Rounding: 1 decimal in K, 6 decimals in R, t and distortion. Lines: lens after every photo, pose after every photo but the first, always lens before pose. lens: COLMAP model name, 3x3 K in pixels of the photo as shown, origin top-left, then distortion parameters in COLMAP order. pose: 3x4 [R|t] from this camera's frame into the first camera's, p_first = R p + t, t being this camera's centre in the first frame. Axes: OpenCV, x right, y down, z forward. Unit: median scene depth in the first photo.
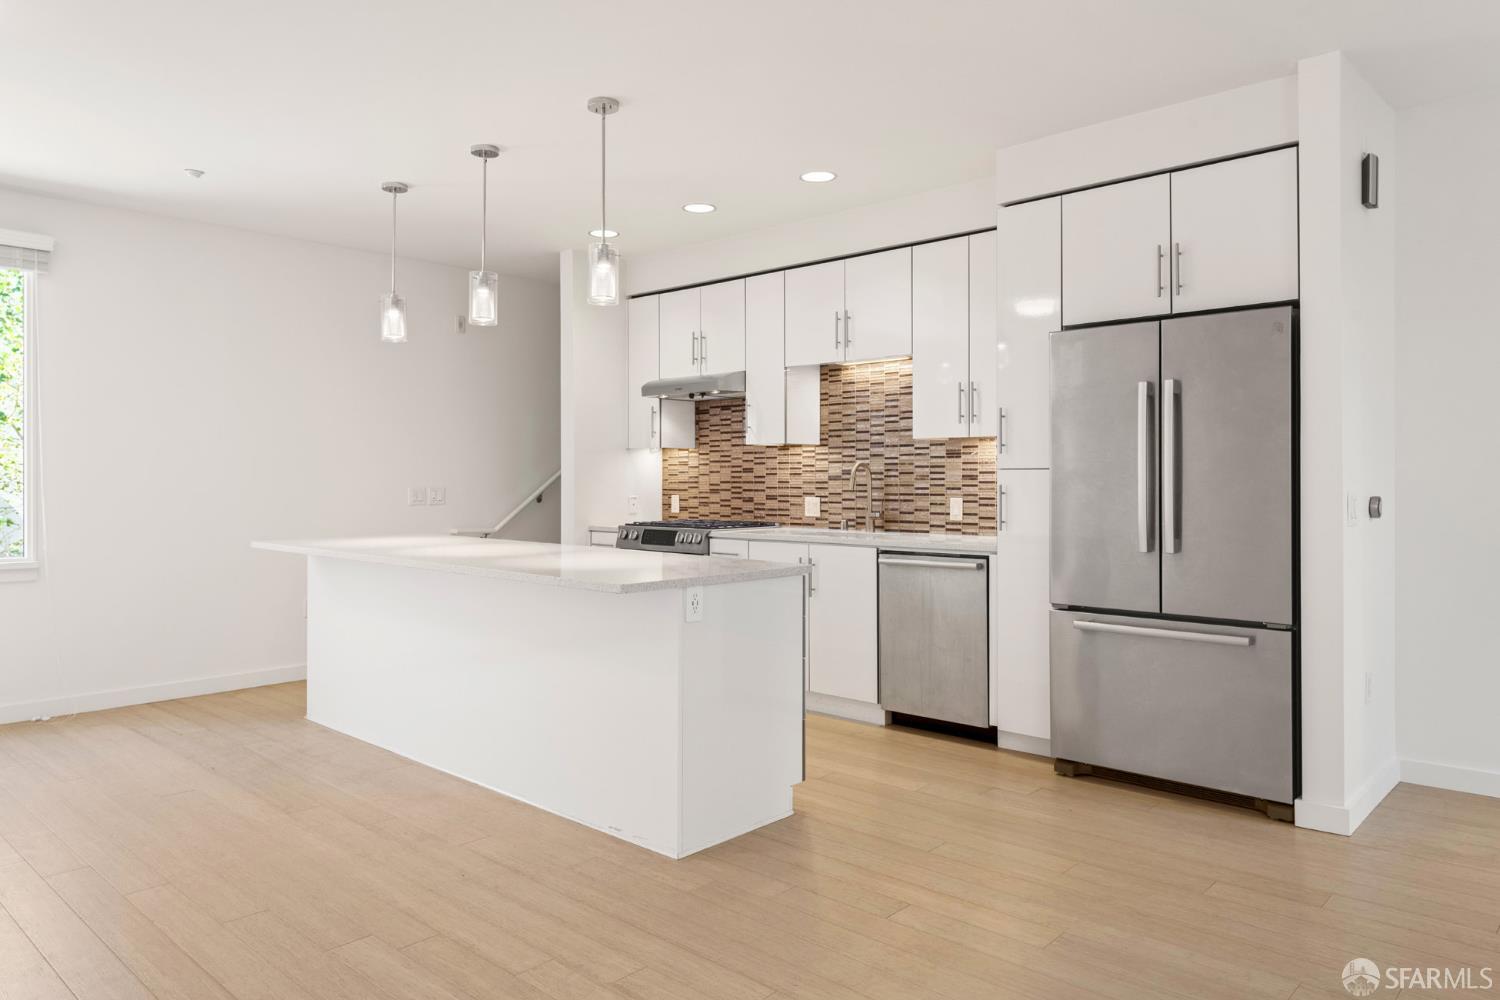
lens RADIAL K [[994.1, 0, 759.1], [0, 994.1, 486.7], [0, 0, 1]] dist [0.010931, -0.002150]
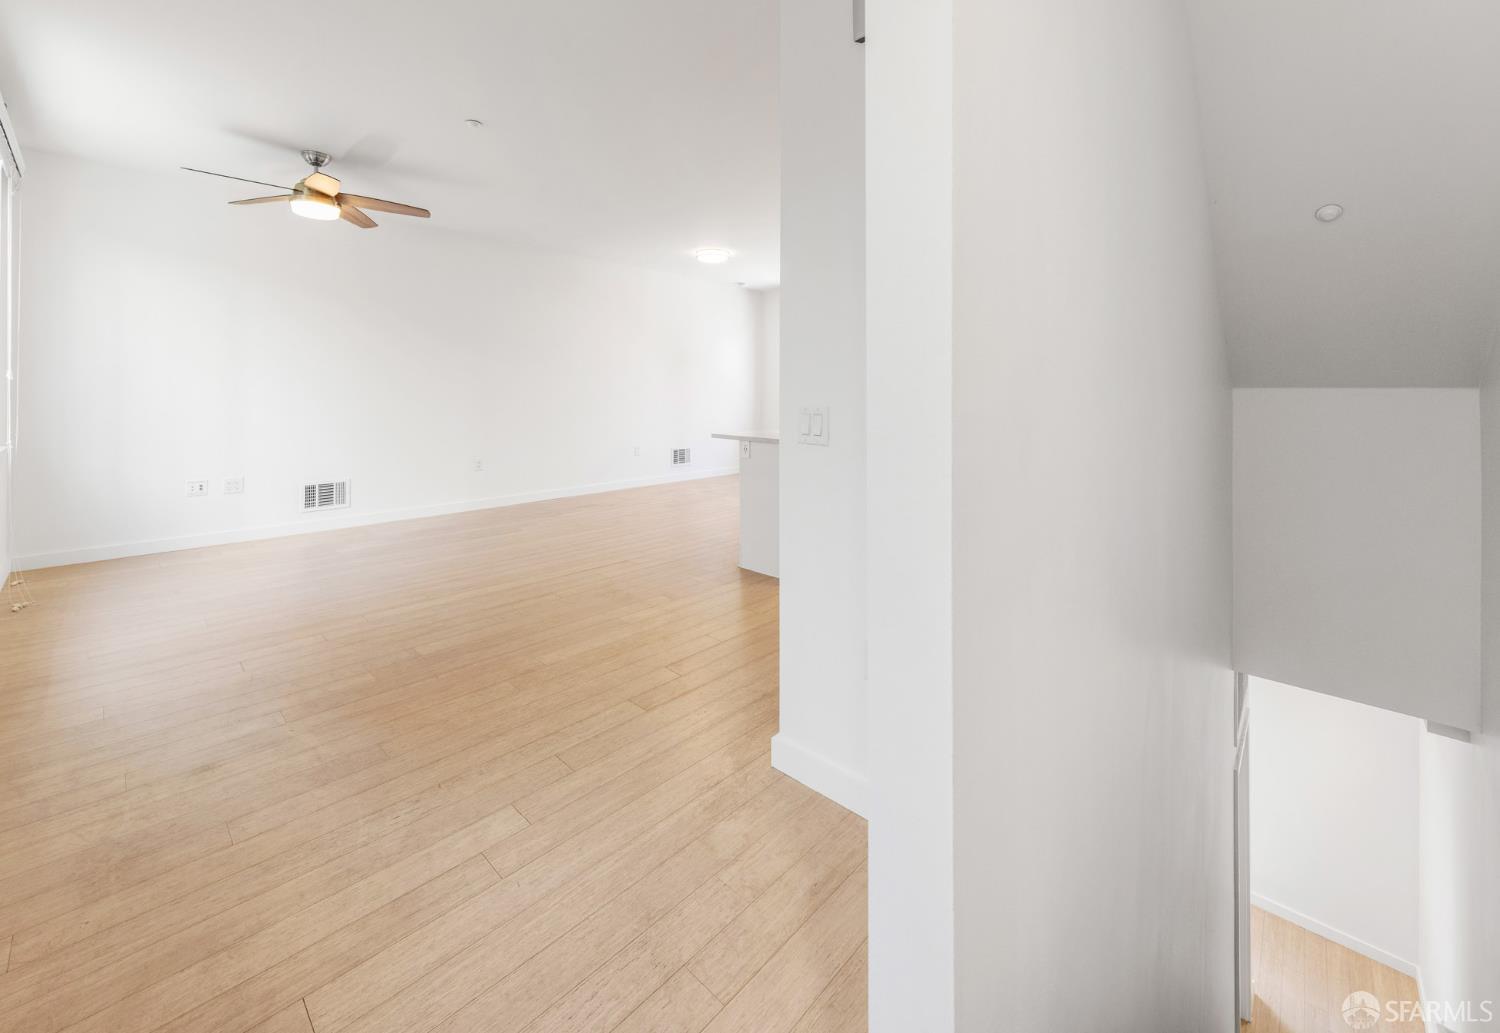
lens RADIAL K [[601.4, 0, 733.1], [0, 601.4, 395.8], [0, 0, 1]] dist [0.002061, -0.000565]
pose [[-0.018370, 0.010339, -0.999778, 0.699931], [-0.017190, 0.999795, 0.010655, -0.003146], [0.999683, 0.017382, -0.018188, 0.579825]]
